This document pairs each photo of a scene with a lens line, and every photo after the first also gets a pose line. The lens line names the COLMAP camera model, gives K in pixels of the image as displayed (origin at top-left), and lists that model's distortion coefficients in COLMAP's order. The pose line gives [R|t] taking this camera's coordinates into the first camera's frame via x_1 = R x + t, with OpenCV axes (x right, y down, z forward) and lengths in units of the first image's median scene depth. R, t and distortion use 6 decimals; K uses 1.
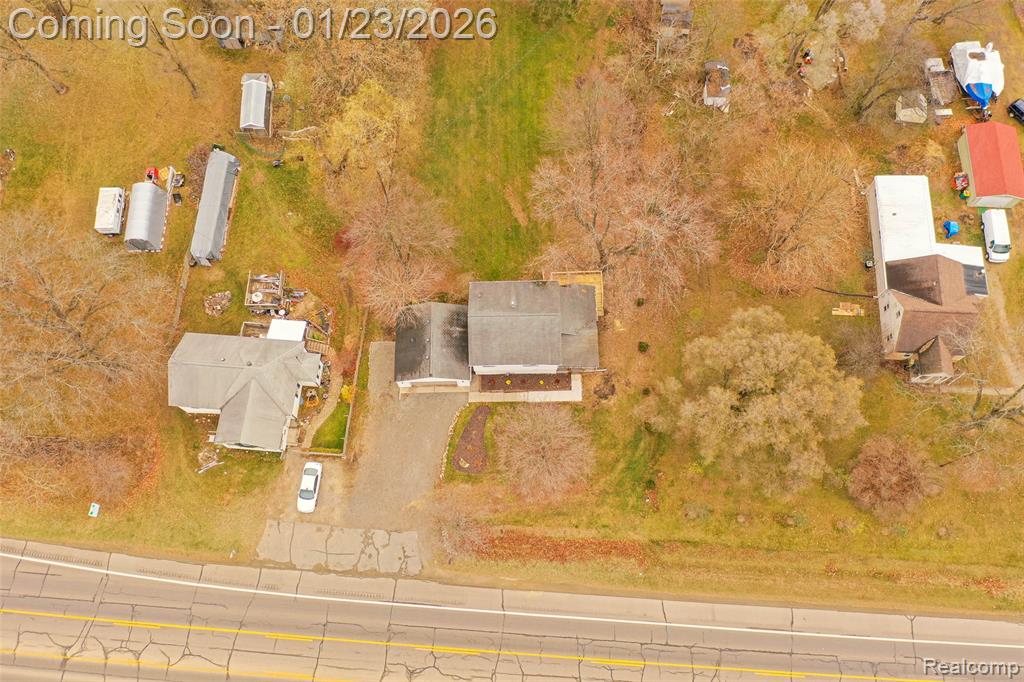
lens RADIAL K [[799.3, 0, 508.9], [0, 799.3, 342.1], [0, 0, 1]] dist [-0.034332, 0.000609]
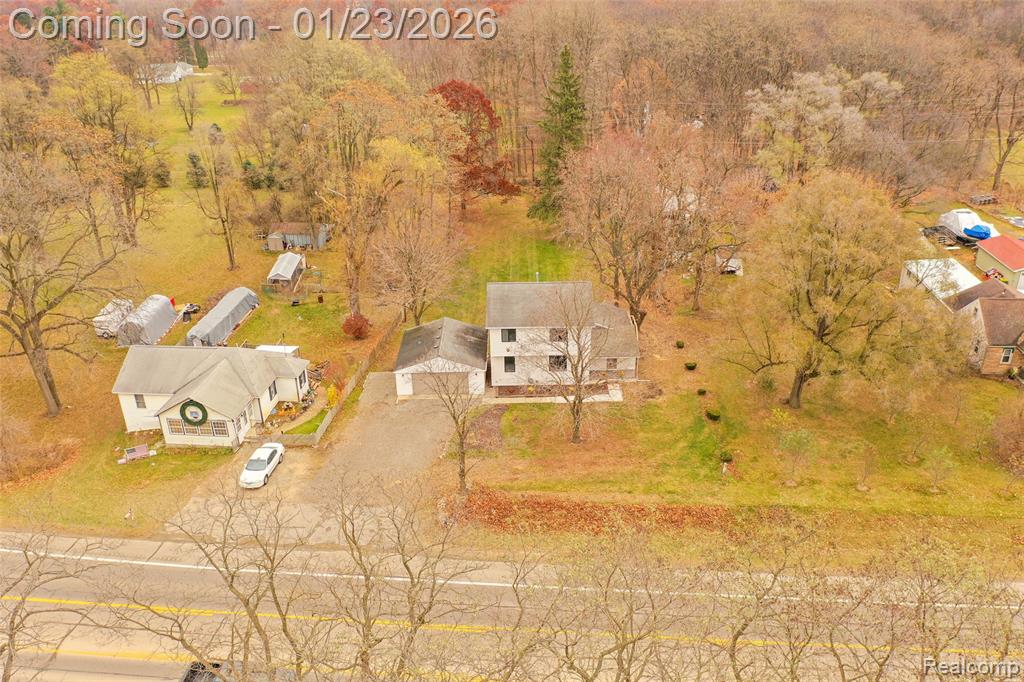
lens RADIAL K [[799.3, 0, 511.0], [0, 799.3, 338.8], [0, 0, 1]] dist [-0.034332, 0.000609]
pose [[0.999836, 0.010124, -0.015031, -0.010341], [-0.017736, 0.717022, -0.696825, 0.613744], [0.003723, 0.696977, 0.717084, 0.395832]]
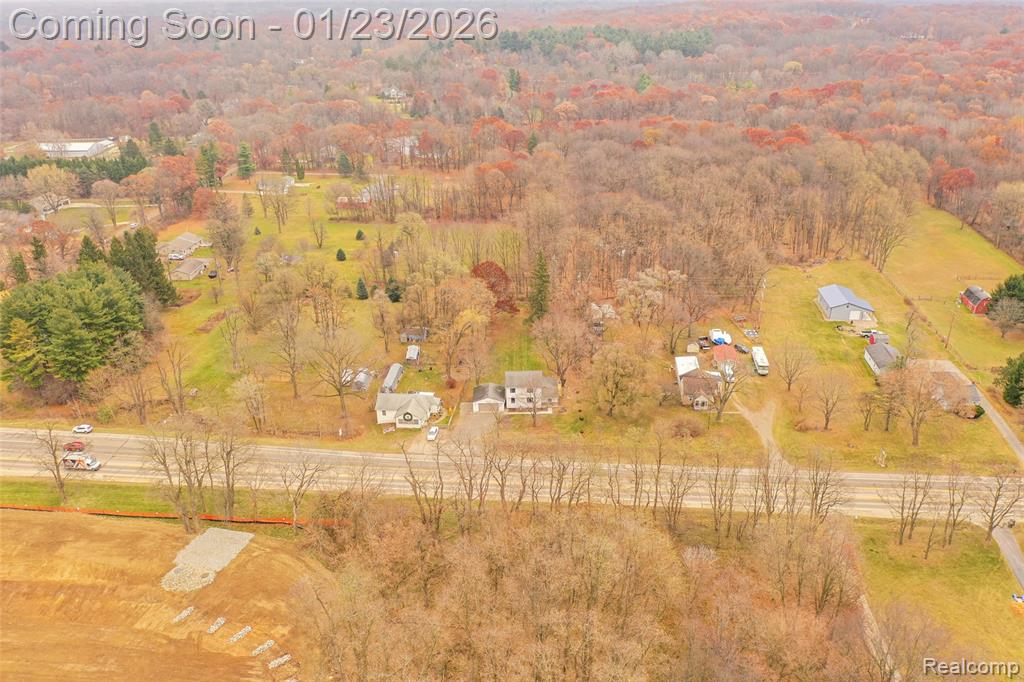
lens RADIAL K [[799.3, 0, 514.6], [0, 799.3, 342.5], [0, 0, 1]] dist [-0.034332, 0.000609]
pose [[0.999646, 0.014377, -0.022401, 0.032485], [-0.026009, 0.706627, -0.707108, 1.632570], [0.005663, 0.707440, 0.706751, -0.815319]]
